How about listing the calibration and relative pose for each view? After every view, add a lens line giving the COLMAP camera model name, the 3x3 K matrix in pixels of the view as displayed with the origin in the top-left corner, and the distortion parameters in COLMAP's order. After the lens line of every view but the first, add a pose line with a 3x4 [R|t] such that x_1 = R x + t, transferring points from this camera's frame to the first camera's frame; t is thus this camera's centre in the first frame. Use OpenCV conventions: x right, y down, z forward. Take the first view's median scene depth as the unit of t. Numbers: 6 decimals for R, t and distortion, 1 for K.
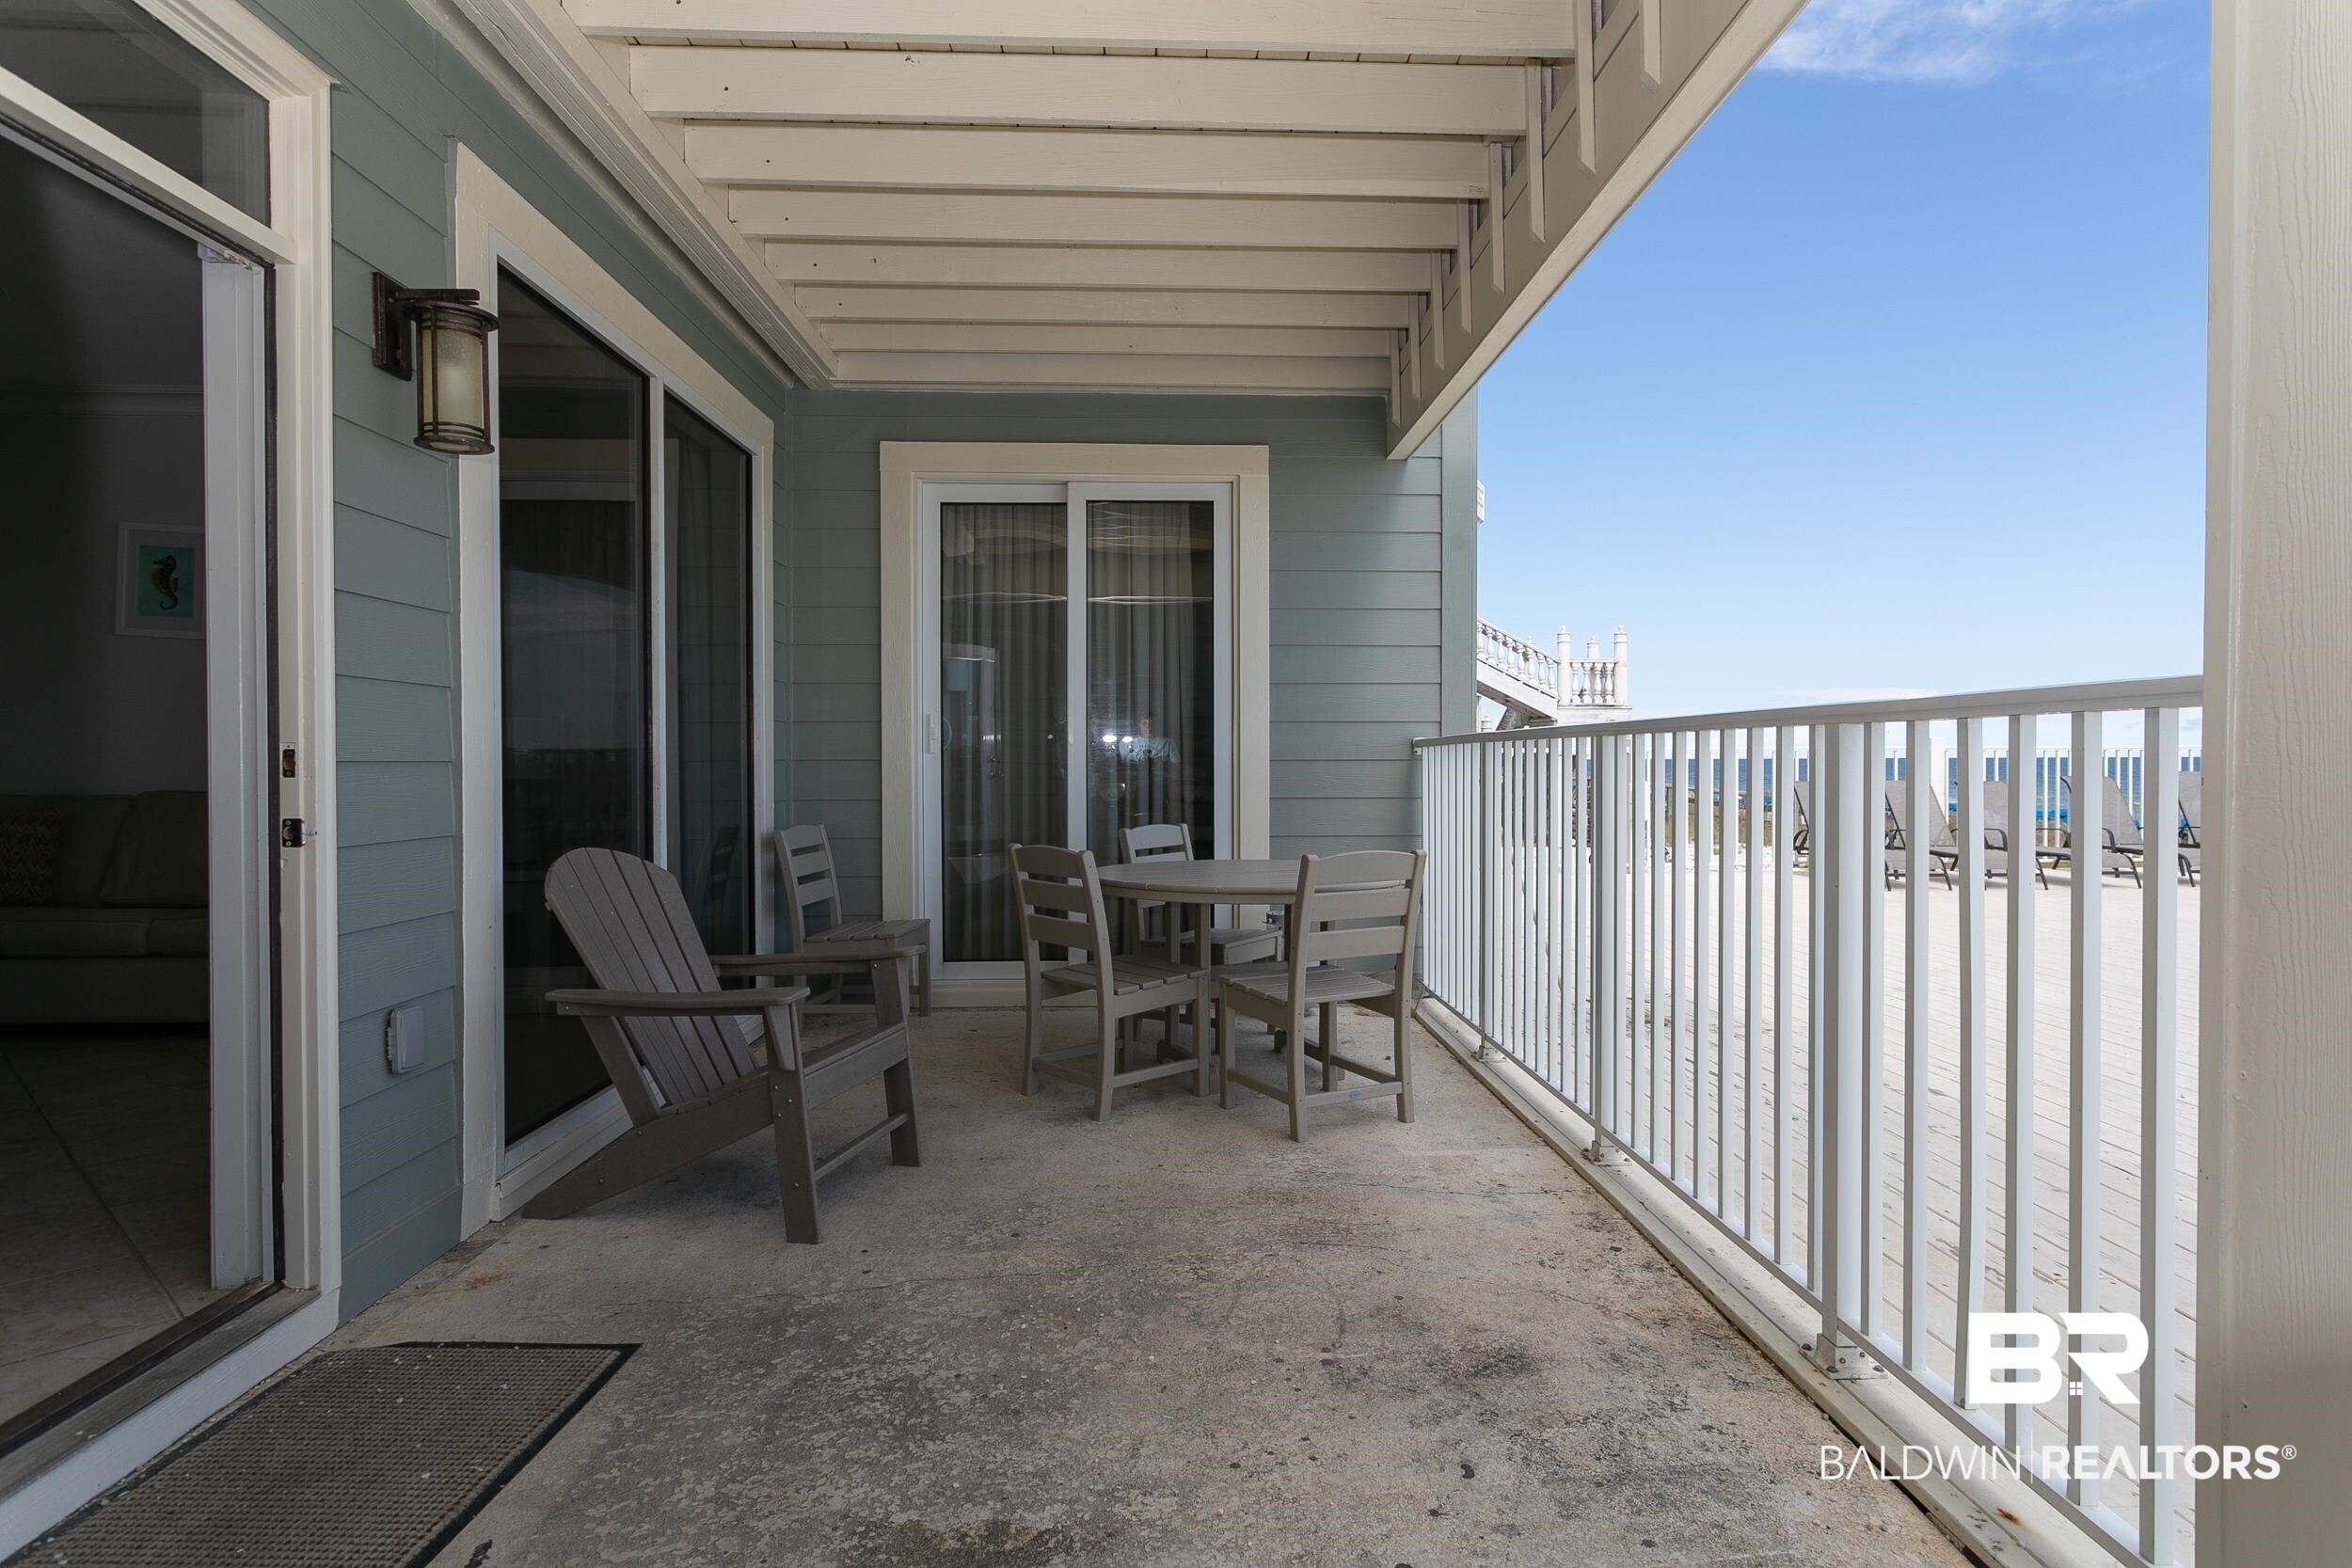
lens RADIAL K [[1299.6, 0, 1182.4], [0, 1299.6, 781.3], [0, 0, 1]] dist [-0.004568, -0.000258]
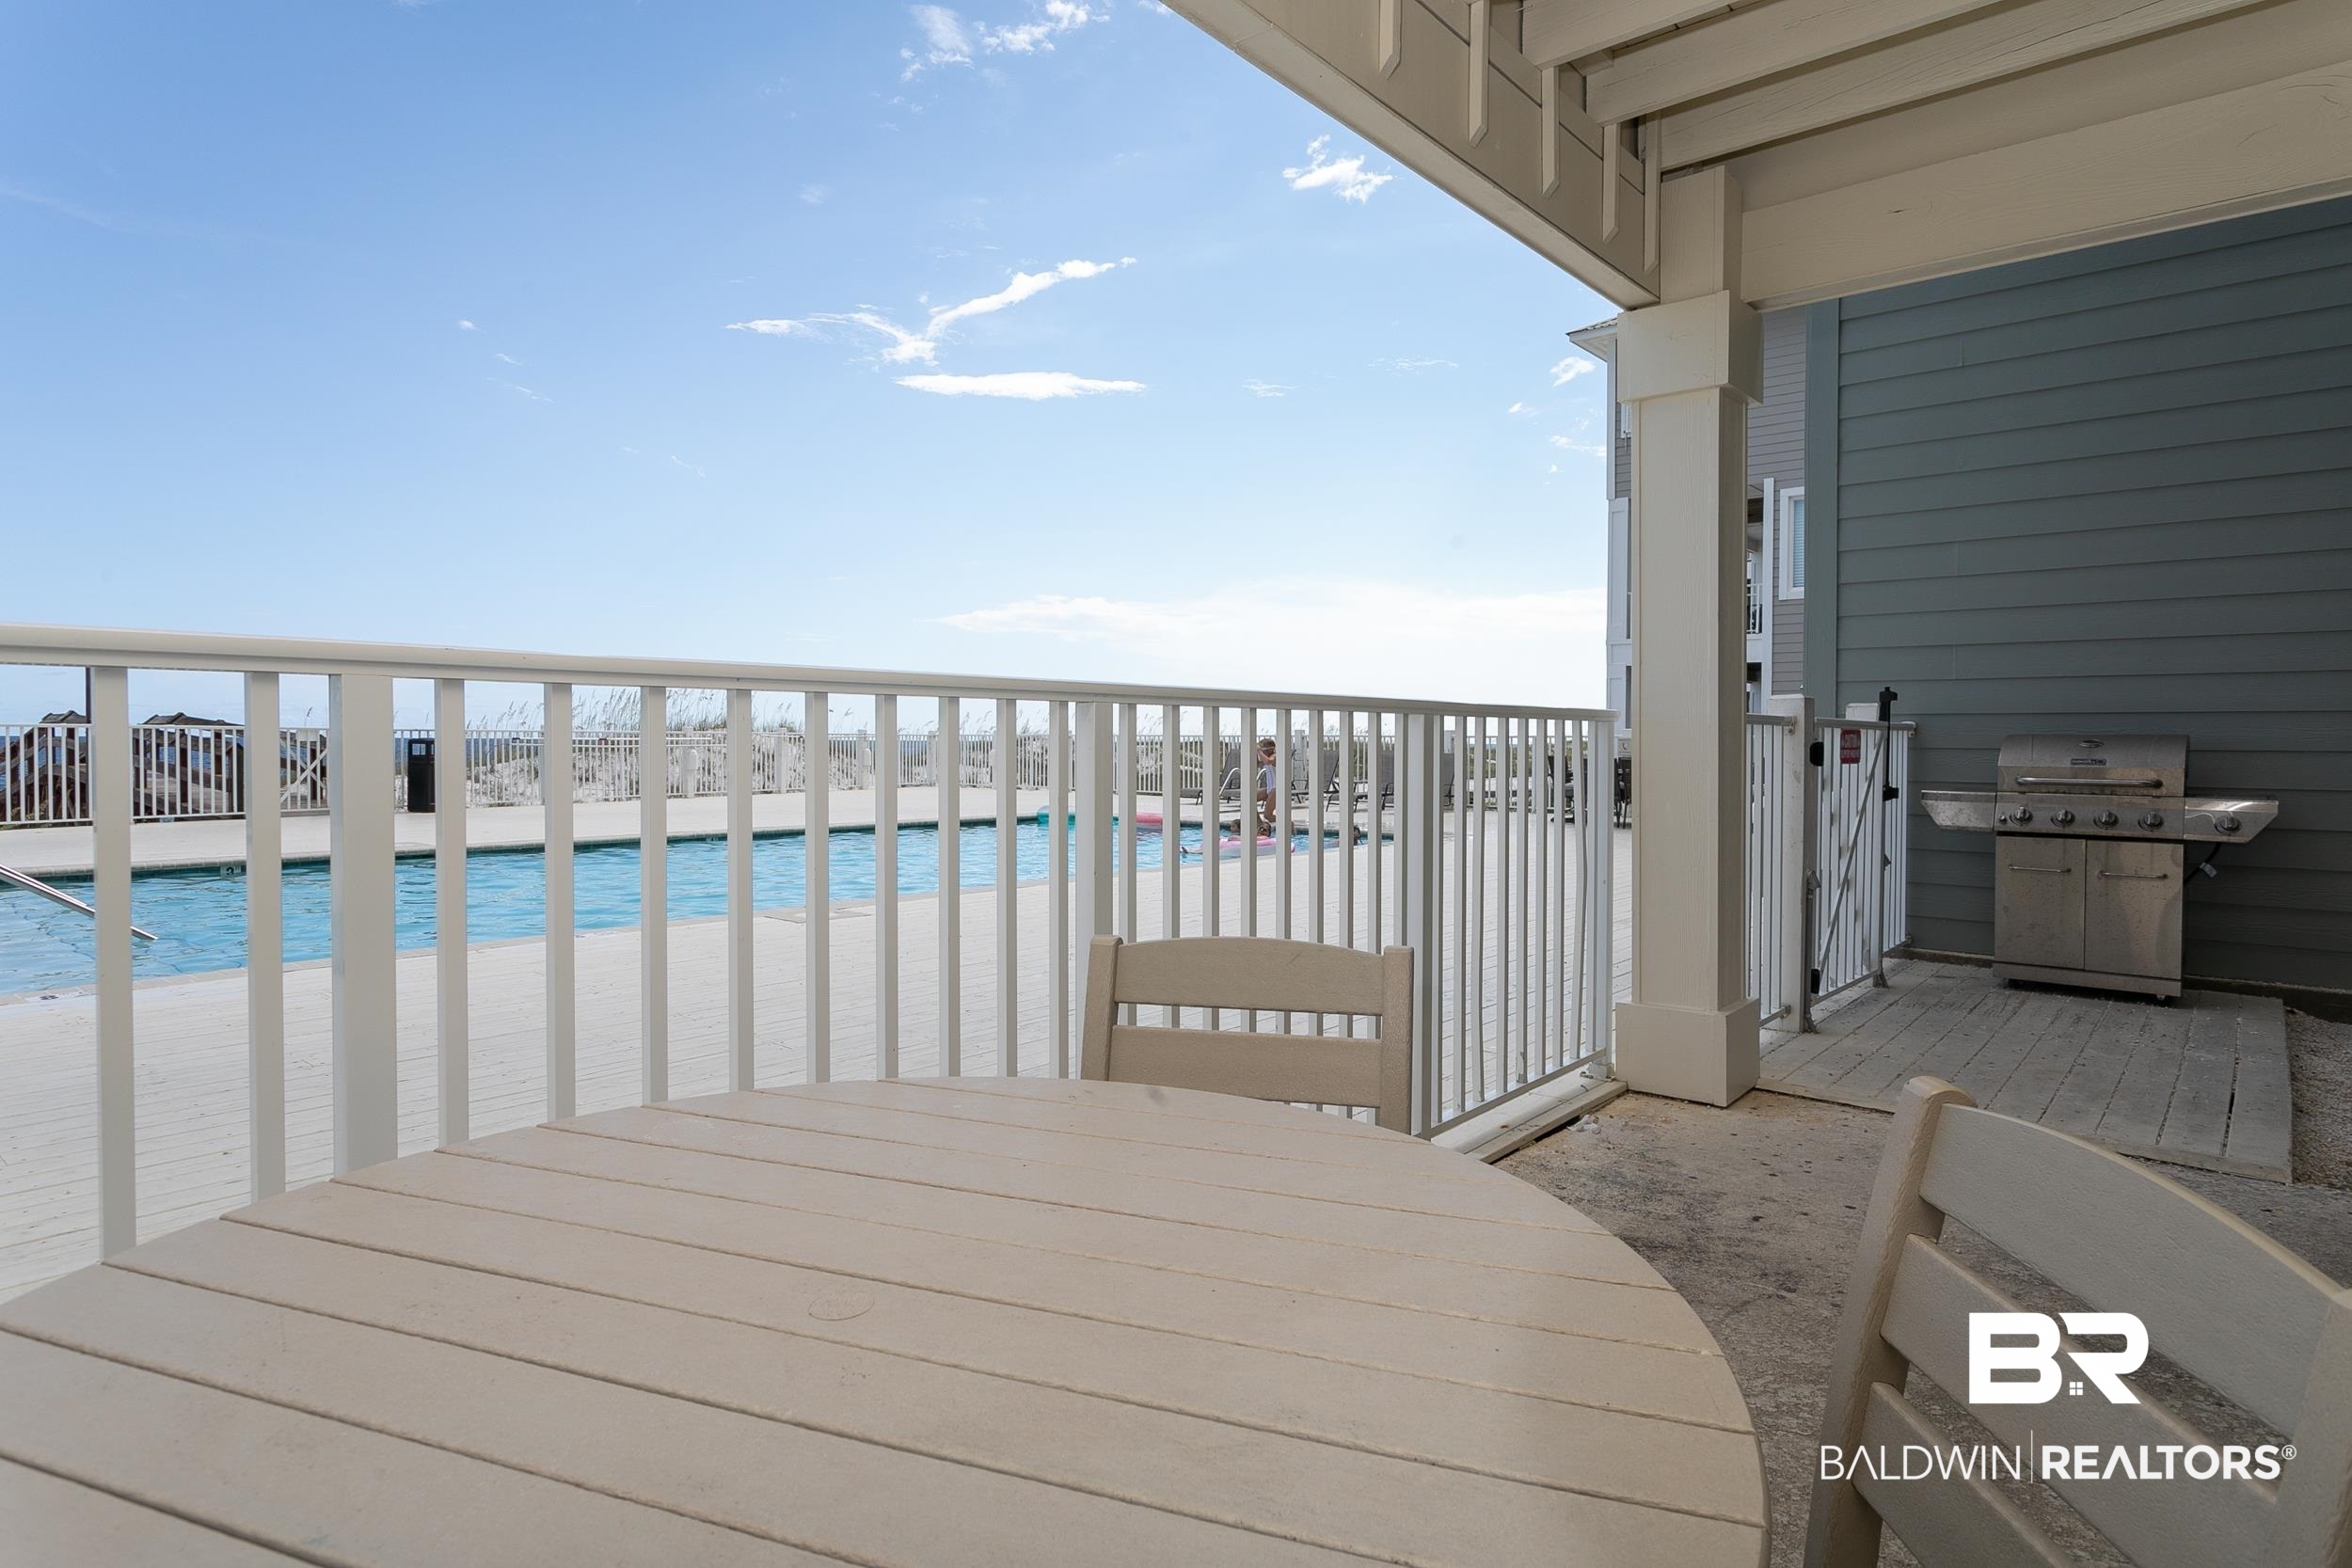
lens RADIAL K [[1299.6, 0, 1165.1], [0, 1299.6, 775.3], [0, 0, 1]] dist [-0.004568, -0.000258]
pose [[-0.747439, -0.014807, 0.664165, -0.205570], [0.007986, 0.999479, 0.031270, -0.022965], [-0.664282, 0.028676, -0.746932, 2.066390]]
